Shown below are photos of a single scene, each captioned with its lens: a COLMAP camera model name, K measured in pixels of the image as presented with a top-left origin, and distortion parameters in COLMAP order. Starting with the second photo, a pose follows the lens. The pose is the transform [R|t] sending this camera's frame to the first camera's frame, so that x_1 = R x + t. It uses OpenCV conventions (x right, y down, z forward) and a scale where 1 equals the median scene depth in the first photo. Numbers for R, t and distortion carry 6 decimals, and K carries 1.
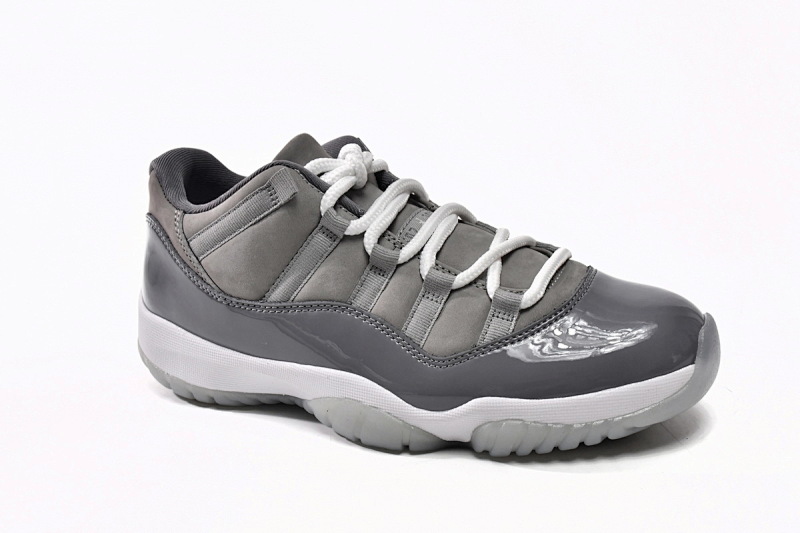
lens RADIAL K [[973.1, 0, 402.9], [0, 973.1, 262.8], [0, 0, 1]] dist [0.006630, 0.000000]
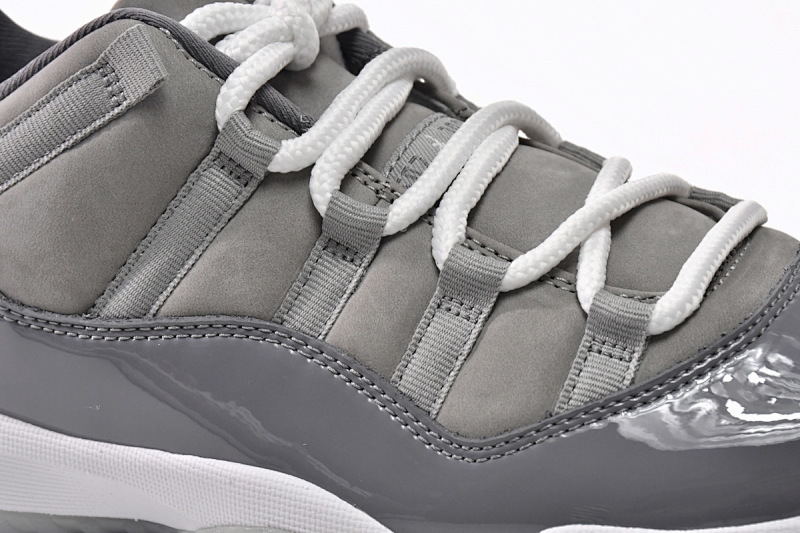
lens RADIAL K [[2344.1, 0, 398.7], [0, 2344.1, 265.9], [0, 0, 1]] dist [-0.053484, 0.000000]
pose [[0.999857, 0.003296, -0.016567, 0.019883], [-0.003017, 0.999854, 0.016827, -0.003181], [0.016620, -0.016774, 0.999721, -0.102184]]
